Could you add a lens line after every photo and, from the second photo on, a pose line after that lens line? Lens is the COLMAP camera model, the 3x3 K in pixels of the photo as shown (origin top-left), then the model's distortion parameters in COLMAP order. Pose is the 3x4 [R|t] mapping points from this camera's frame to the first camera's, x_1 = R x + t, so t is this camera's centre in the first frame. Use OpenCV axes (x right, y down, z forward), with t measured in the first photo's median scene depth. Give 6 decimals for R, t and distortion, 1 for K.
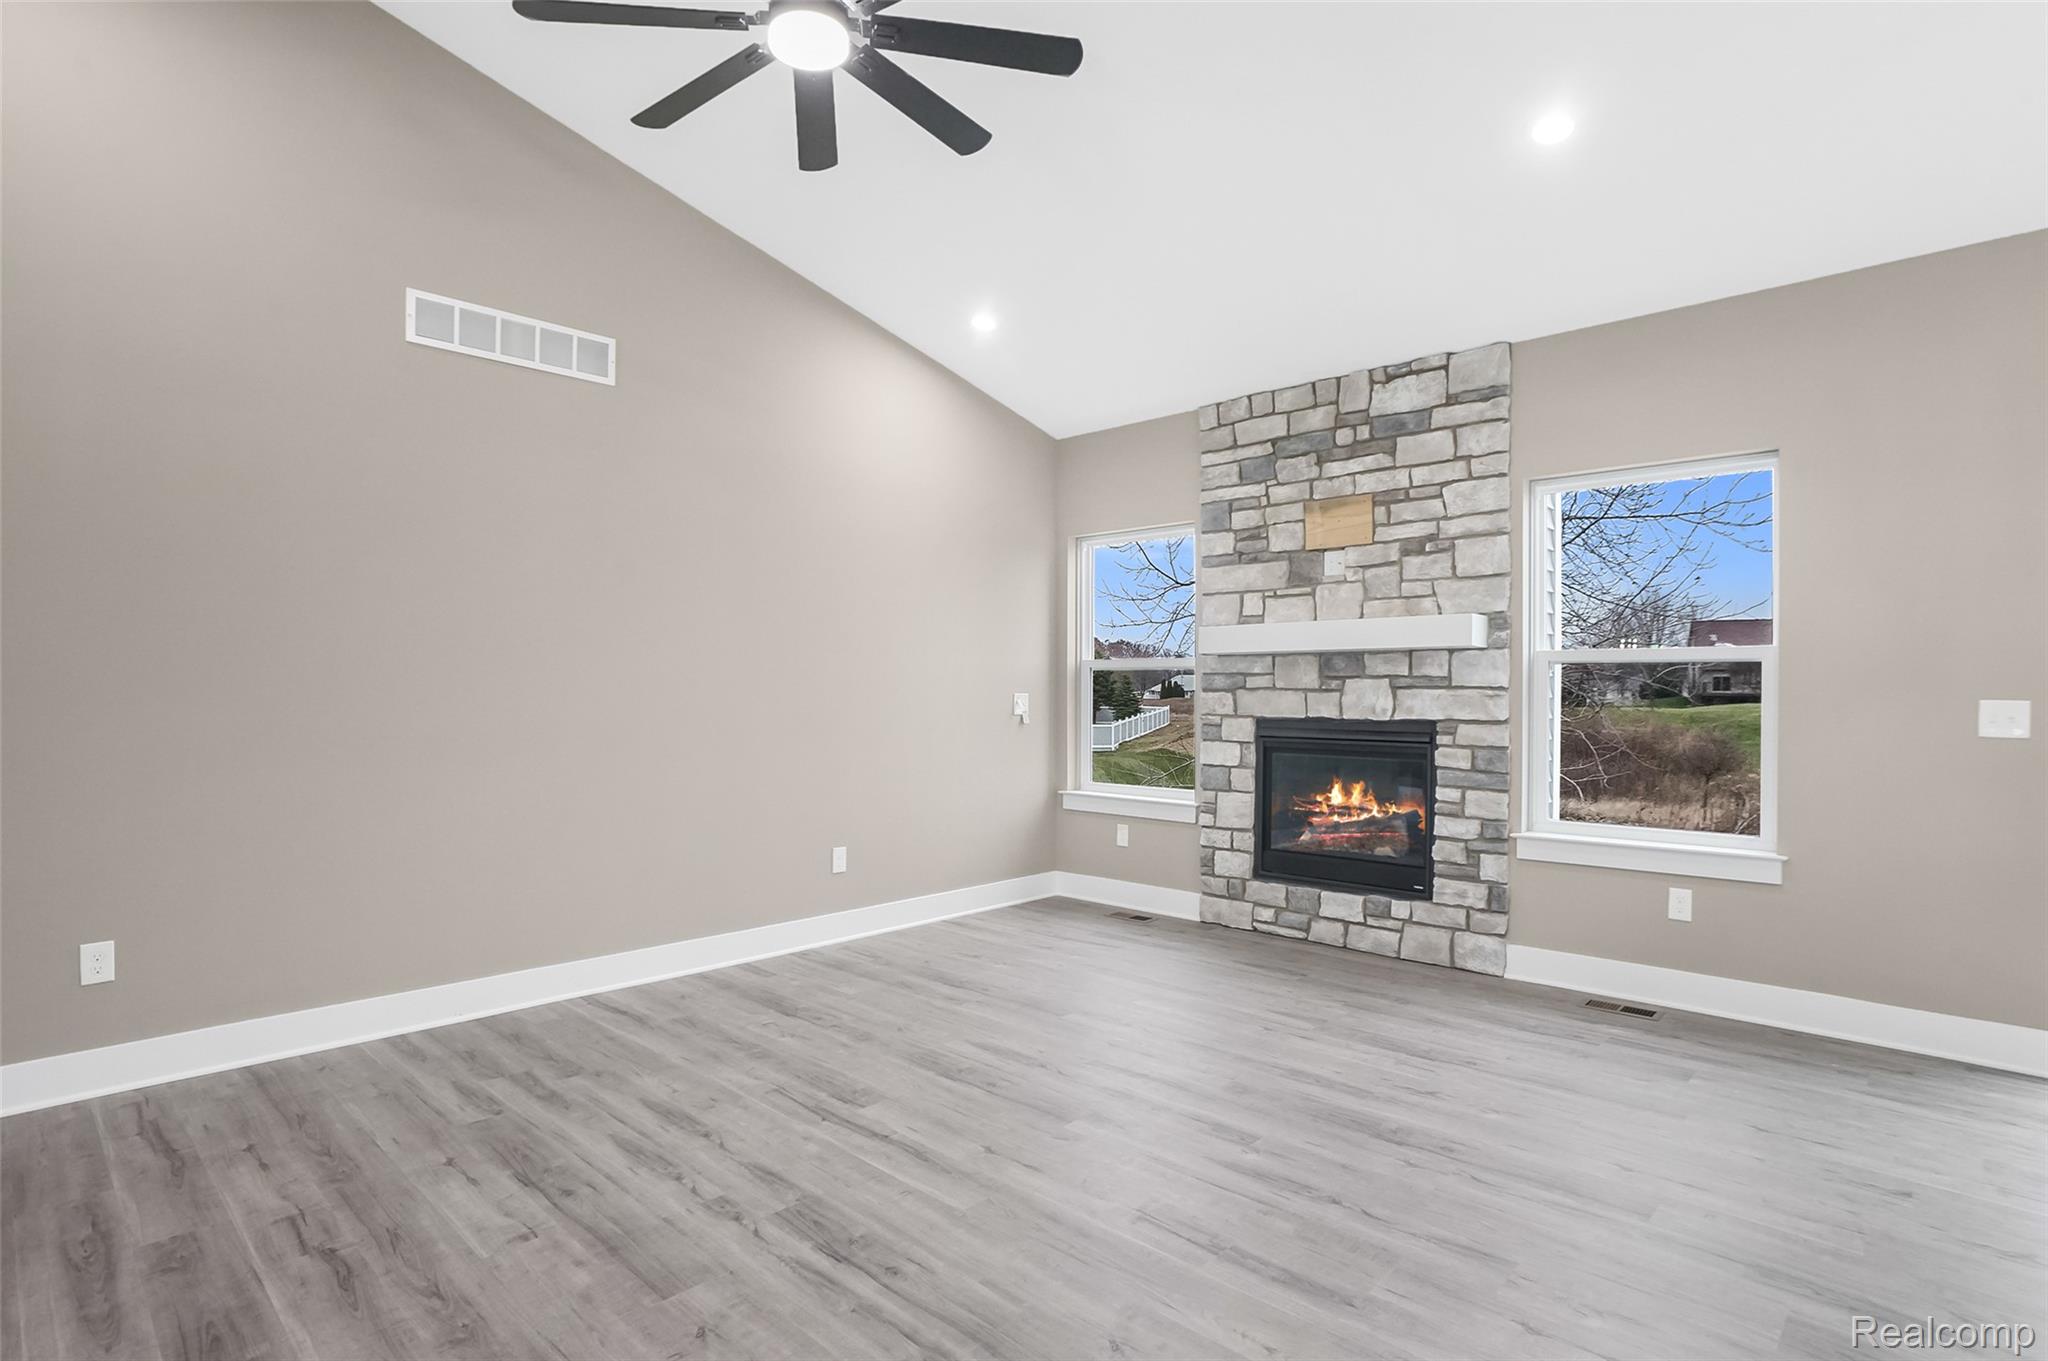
lens RADIAL K [[1043.1, 0, 1098.1], [0, 1043.1, 702.5], [0, 0, 1]] dist [-0.030909, 0.016392]
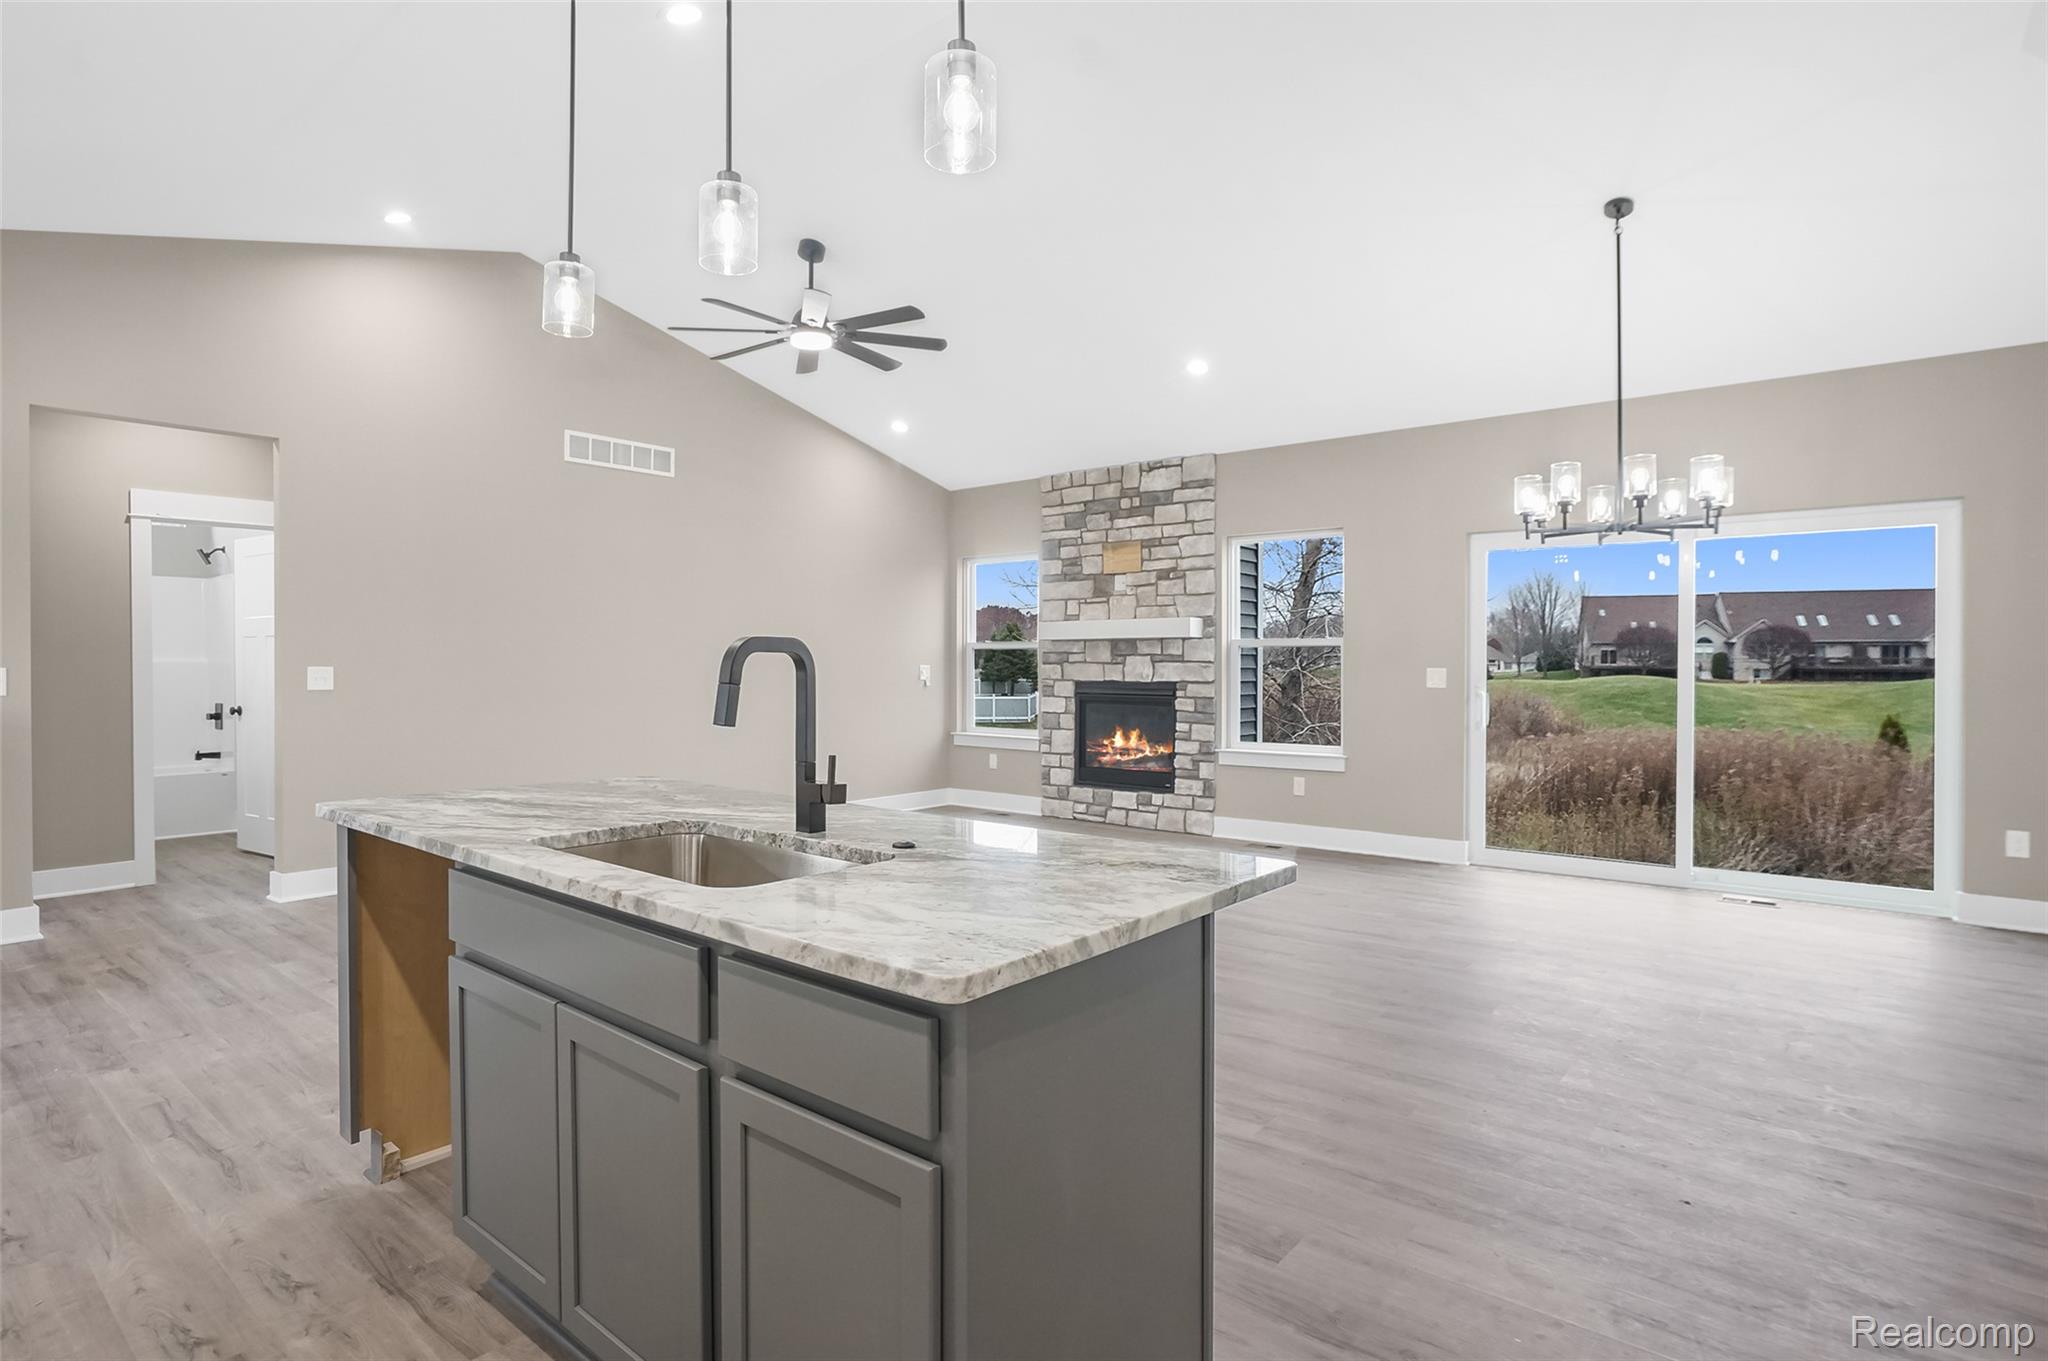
lens RADIAL K [[1043.1, 0, 1020.8], [0, 1043.1, 695.0], [0, 0, 1]] dist [-0.030909, 0.016392]
pose [[0.999995, 0.000952, 0.002936, 0.088677], [-0.001008, 0.999815, 0.019214, 0.008096], [-0.002917, -0.019216, 0.999811, -0.735743]]
